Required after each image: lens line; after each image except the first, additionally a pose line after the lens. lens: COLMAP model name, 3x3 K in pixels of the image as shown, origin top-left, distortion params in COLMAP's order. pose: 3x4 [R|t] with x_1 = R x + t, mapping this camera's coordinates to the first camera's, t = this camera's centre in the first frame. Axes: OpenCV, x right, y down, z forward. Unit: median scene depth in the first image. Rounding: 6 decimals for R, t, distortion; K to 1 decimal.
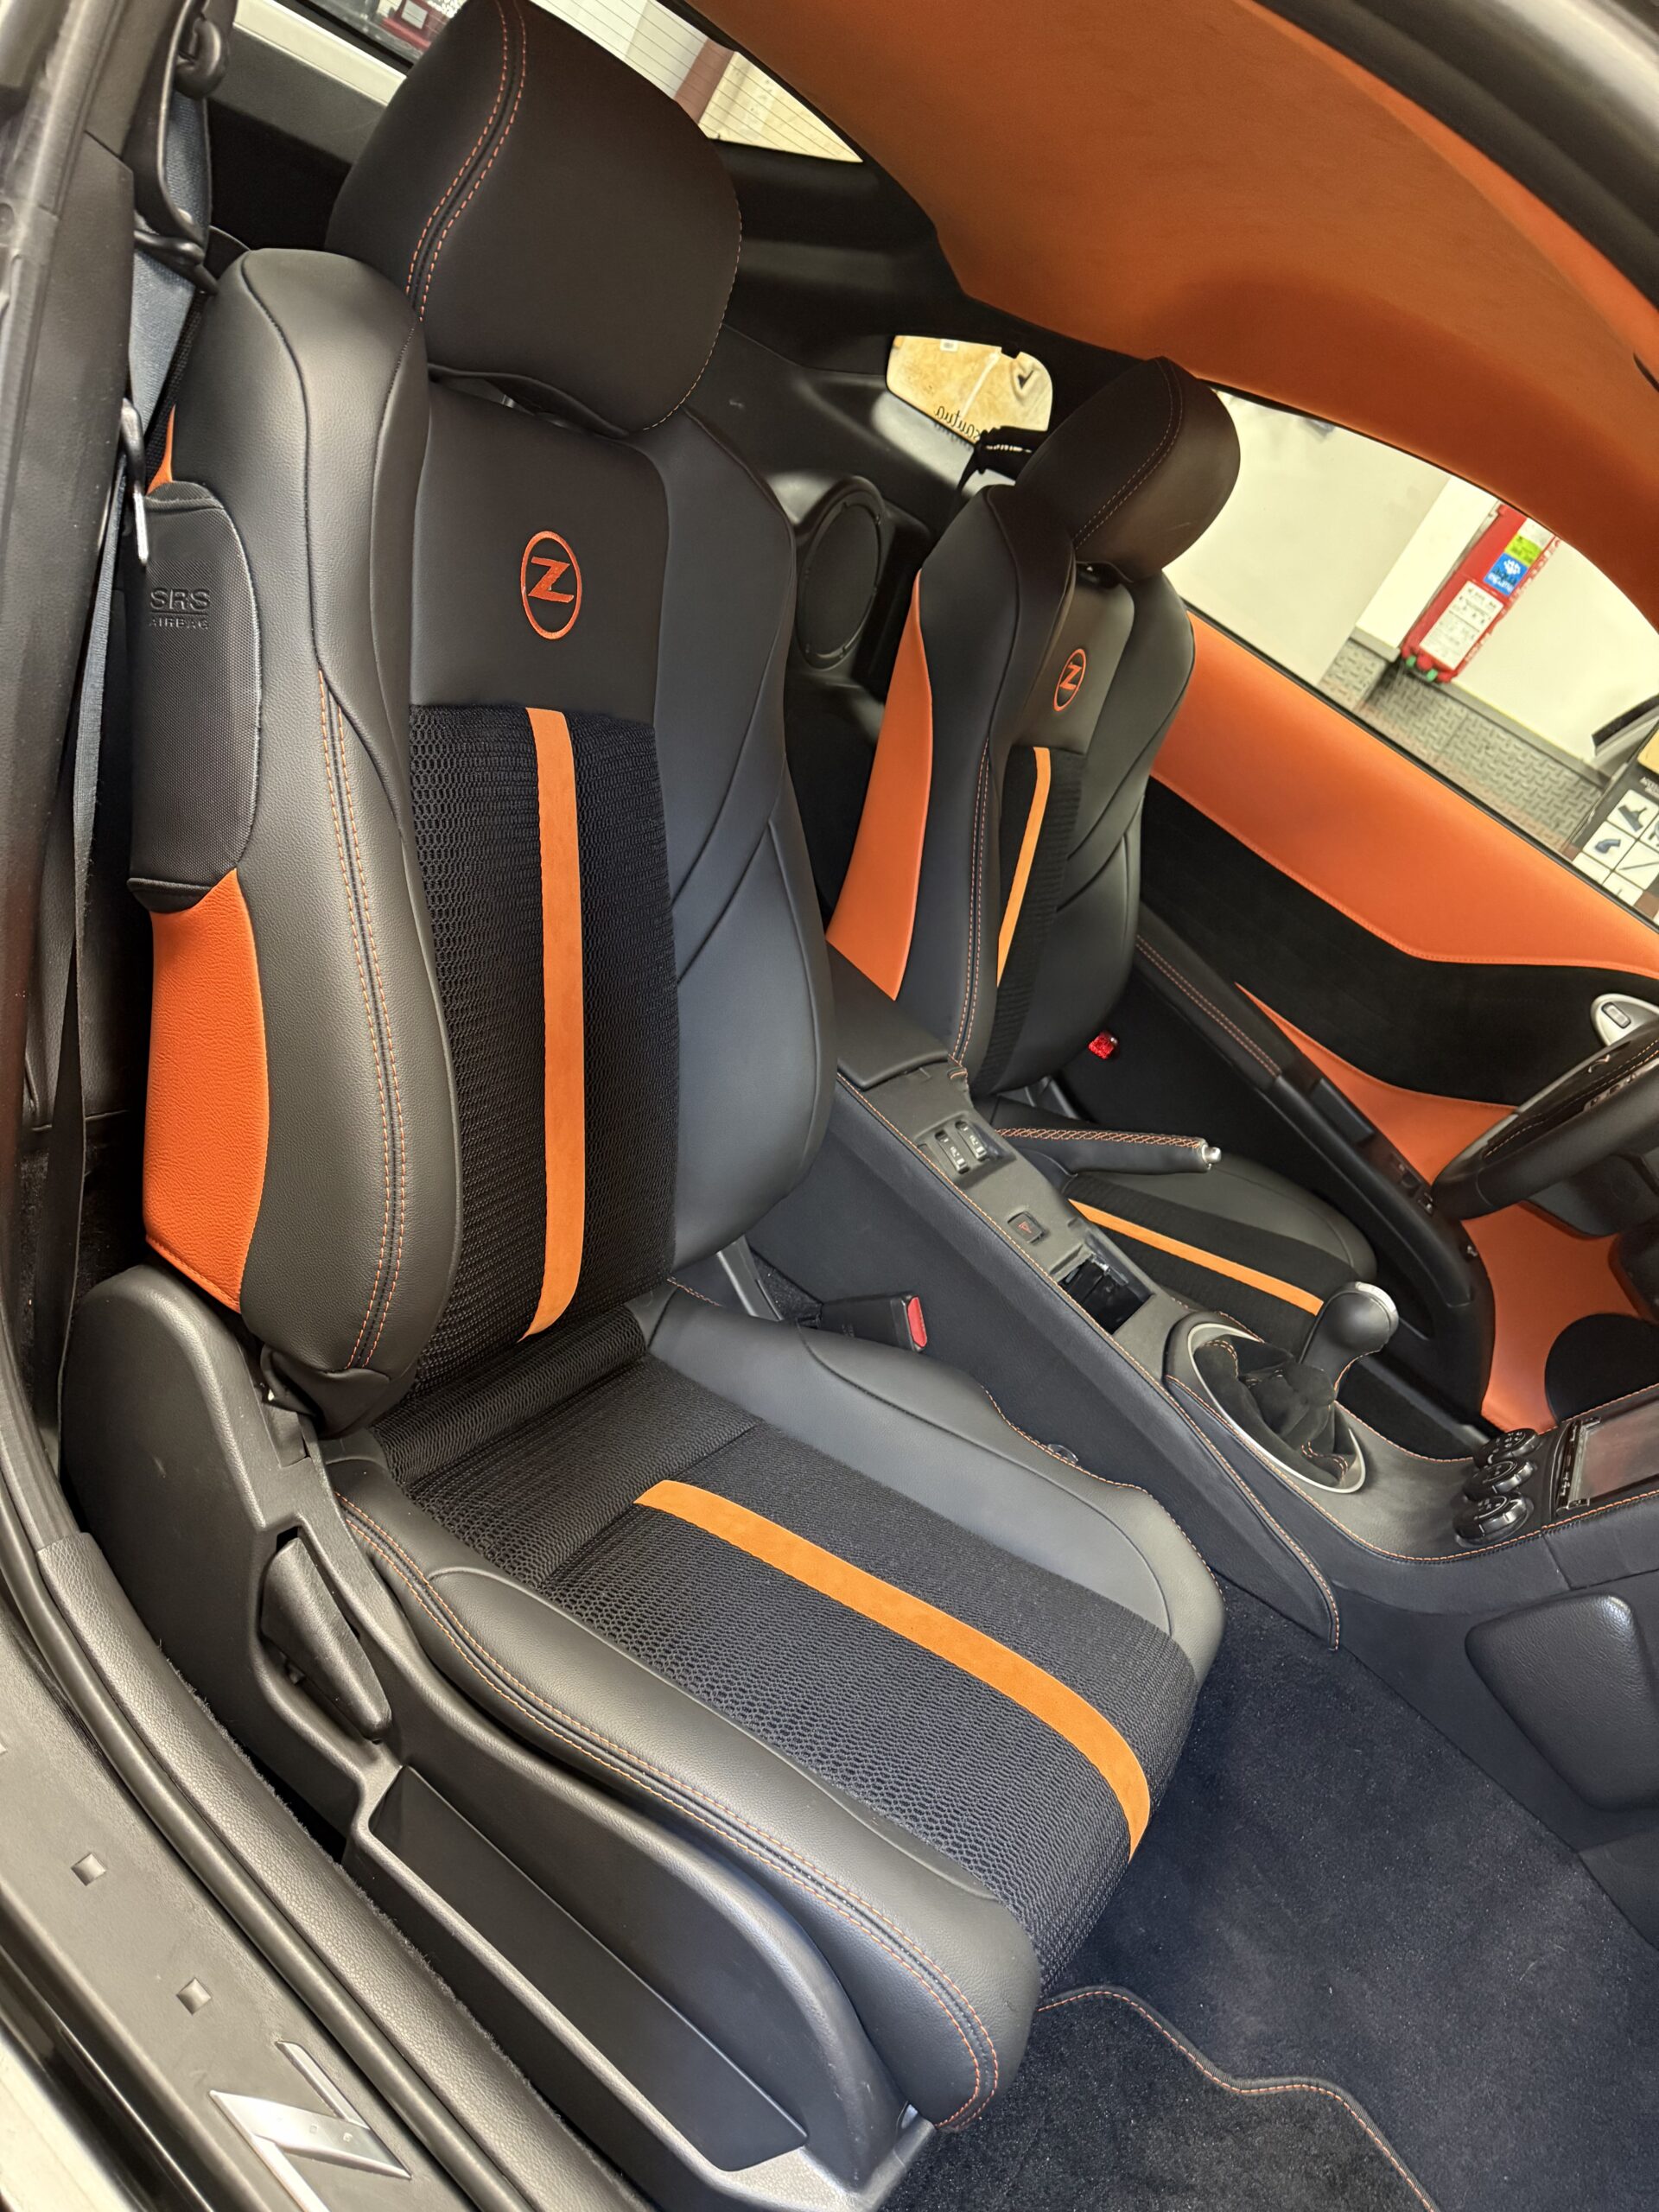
lens RADIAL K [[1602.6, 0, 814.5], [0, 1602.6, 1111.8], [0, 0, 1]] dist [0.023503, -0.038499]
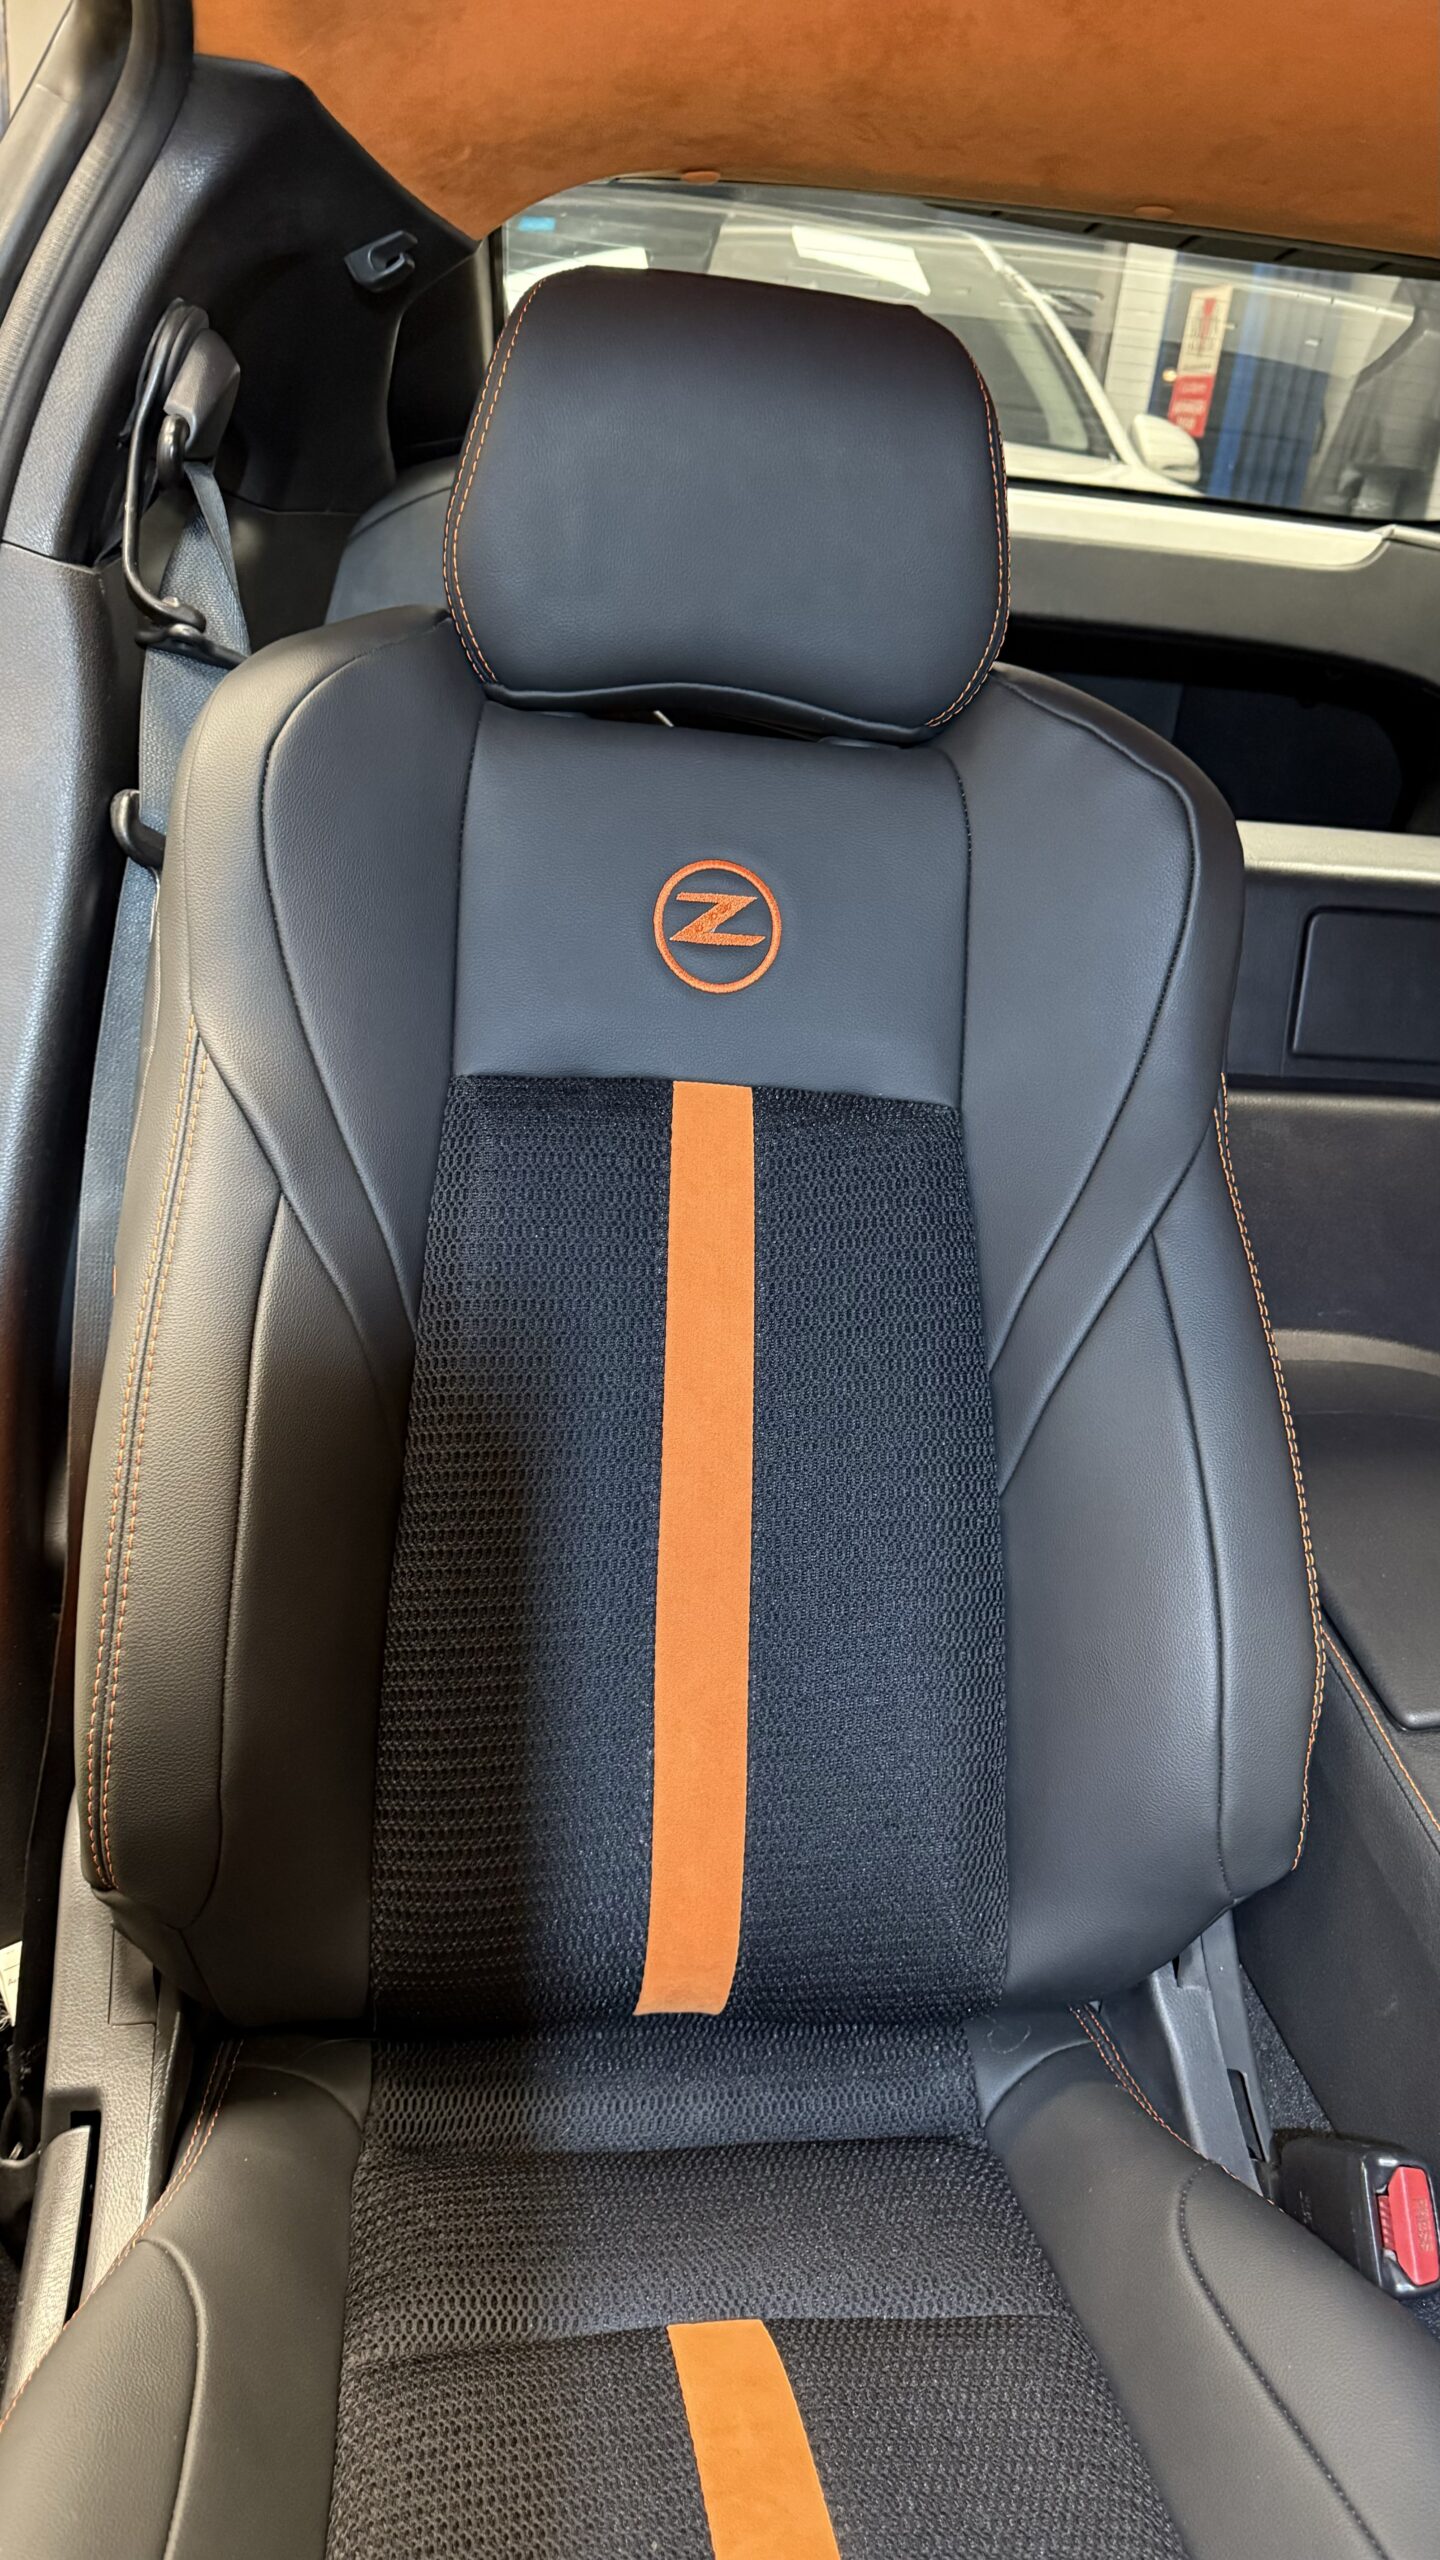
lens RADIAL K [[1845.5, 0, 722.7], [0, 1845.5, 1307.4], [0, 0, 1]] dist [0.113300, -0.230094]
pose [[0.593344, -0.082799, -0.800679, 0.484966], [-0.175758, 0.957368, -0.229248, 0.040165], [0.785527, 0.276749, 0.553496, 0.532894]]
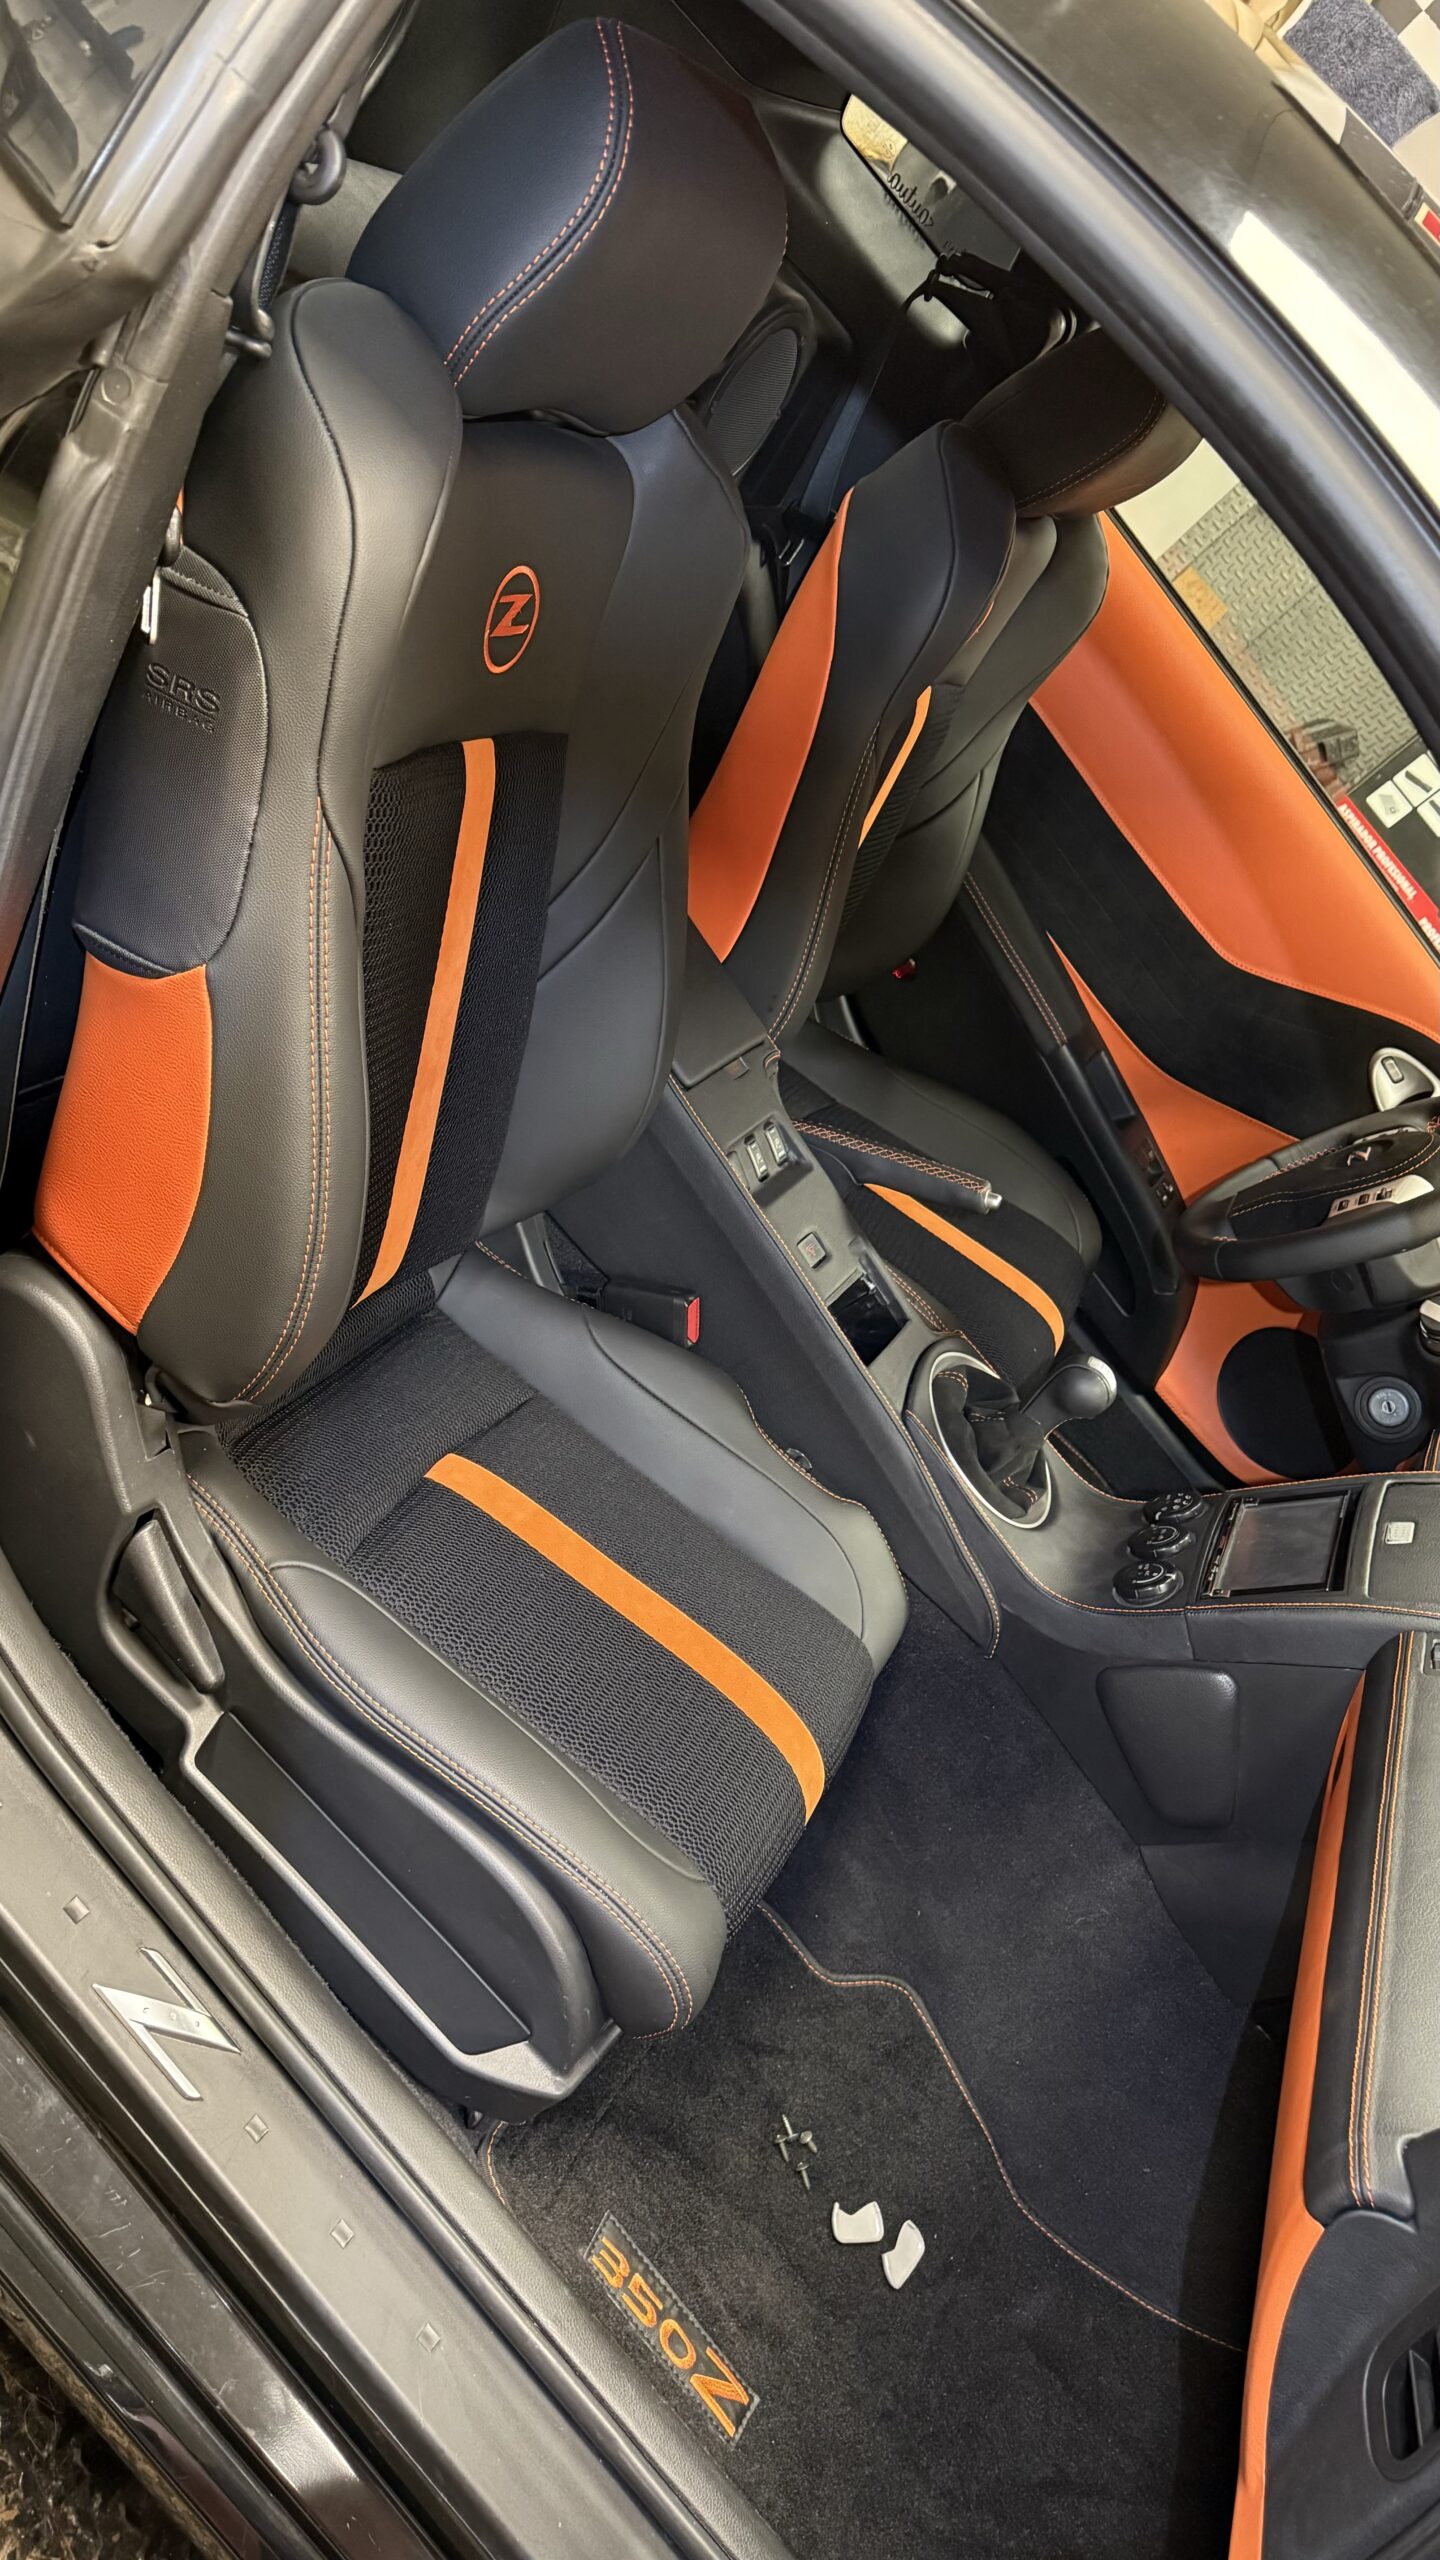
lens RADIAL K [[1845.5, 0, 722.7], [0, 1845.5, 1307.4], [0, 0, 1]] dist [0.113300, -0.230094]
pose [[0.969921, 0.166287, 0.177767, -0.160373], [-0.212780, 0.933880, 0.287390, -0.272815], [-0.118224, -0.316571, 0.941173, -0.181536]]
